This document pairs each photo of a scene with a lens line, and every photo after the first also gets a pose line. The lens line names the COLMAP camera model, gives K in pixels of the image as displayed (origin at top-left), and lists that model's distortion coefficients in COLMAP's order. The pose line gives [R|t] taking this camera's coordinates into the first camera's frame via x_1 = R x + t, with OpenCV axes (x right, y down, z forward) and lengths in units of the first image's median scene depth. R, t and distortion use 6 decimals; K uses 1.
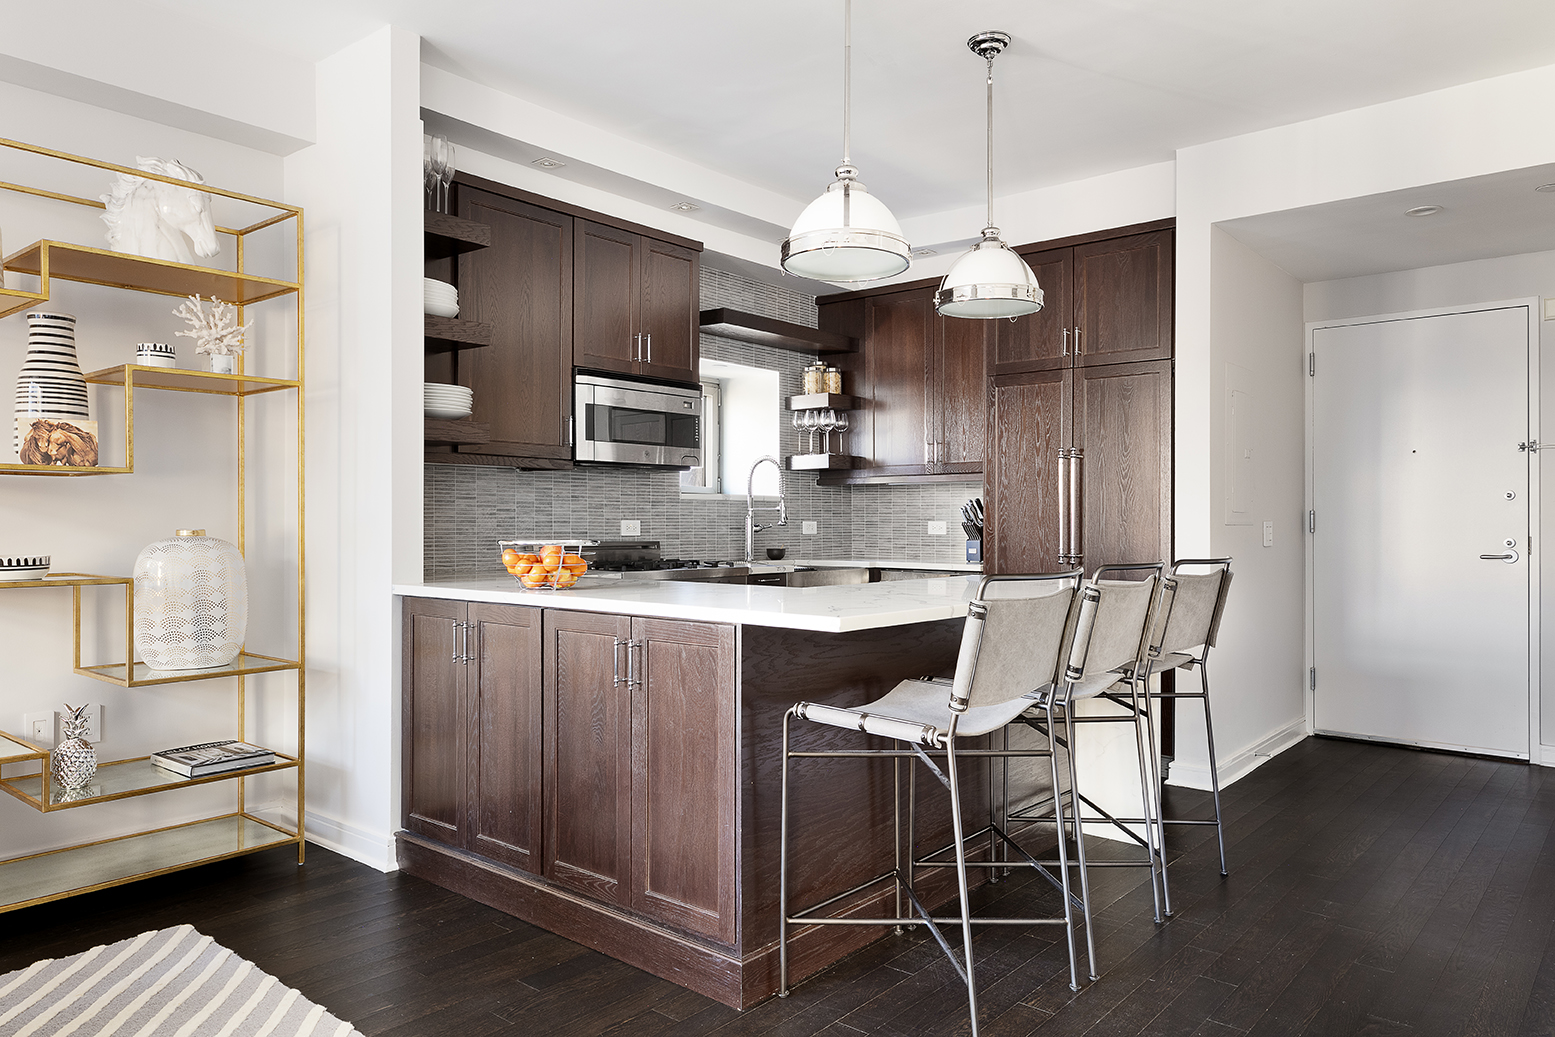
lens RADIAL K [[1066.3, 0, 777.5], [0, 1066.3, 518.5], [0, 0, 1]] dist [0.001874, 0.000203]
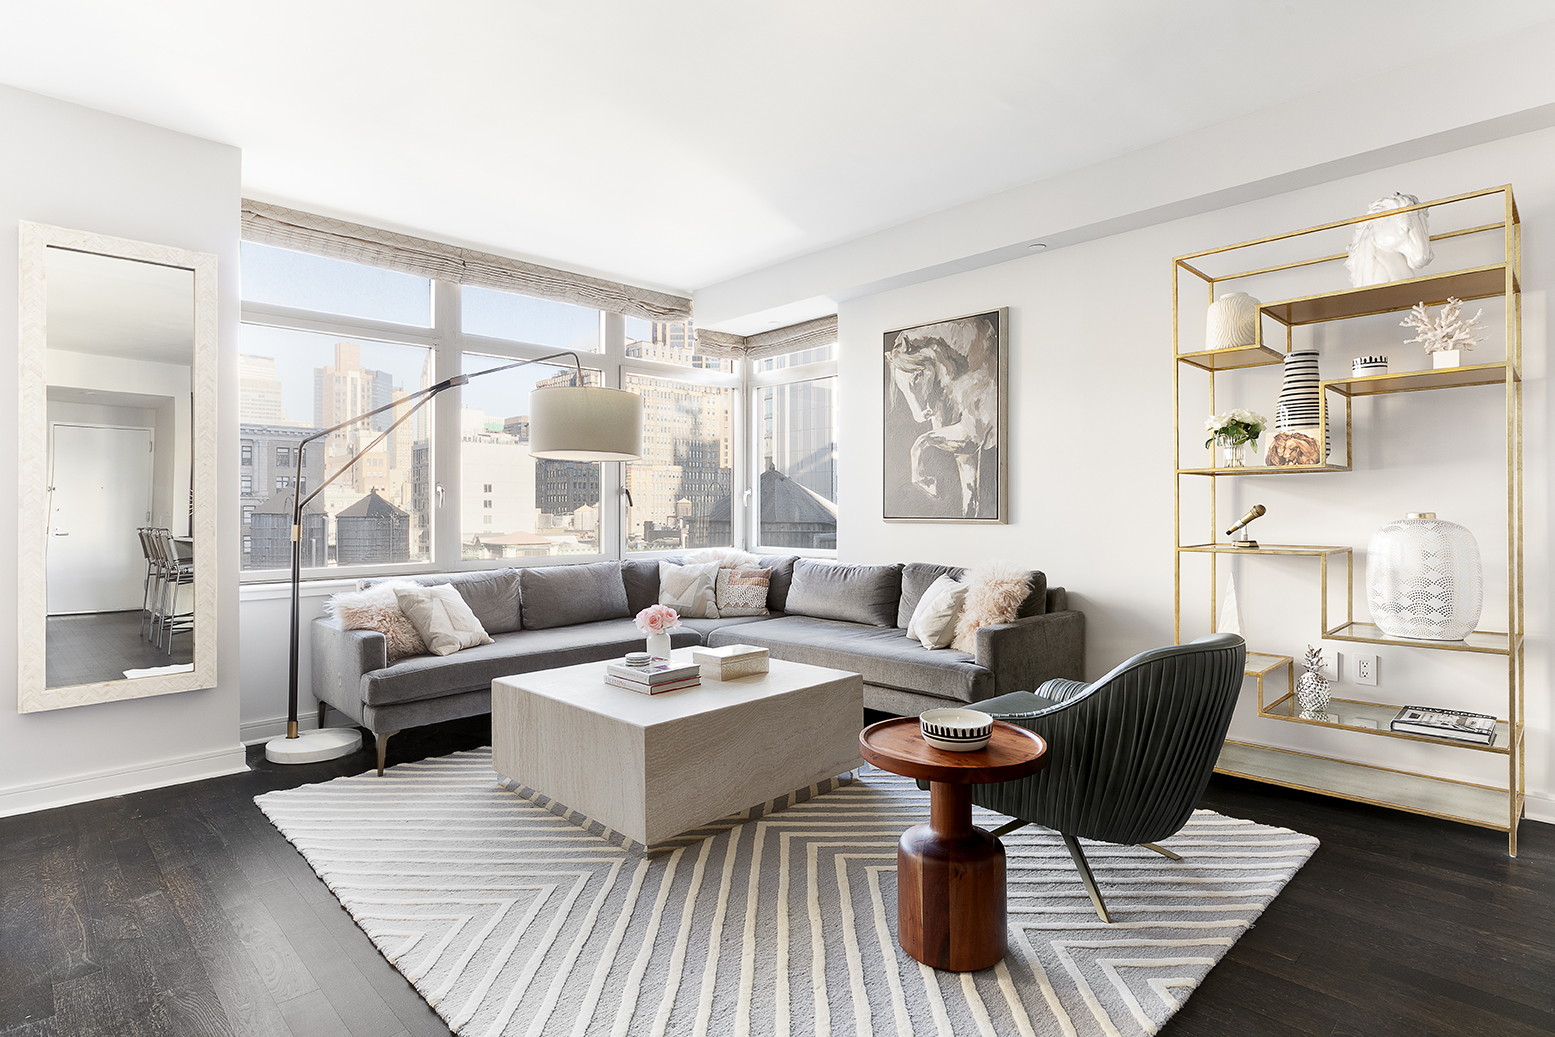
lens RADIAL K [[803.0, 0, 779.8], [0, 803.0, 505.1], [0, 0, 1]] dist [-0.001973, -0.000370]
pose [[-0.092252, -0.007948, -0.995704, 0.384050], [0.008182, 0.999928, -0.008740, 0.004175], [0.995702, -0.008953, -0.092180, 0.443412]]
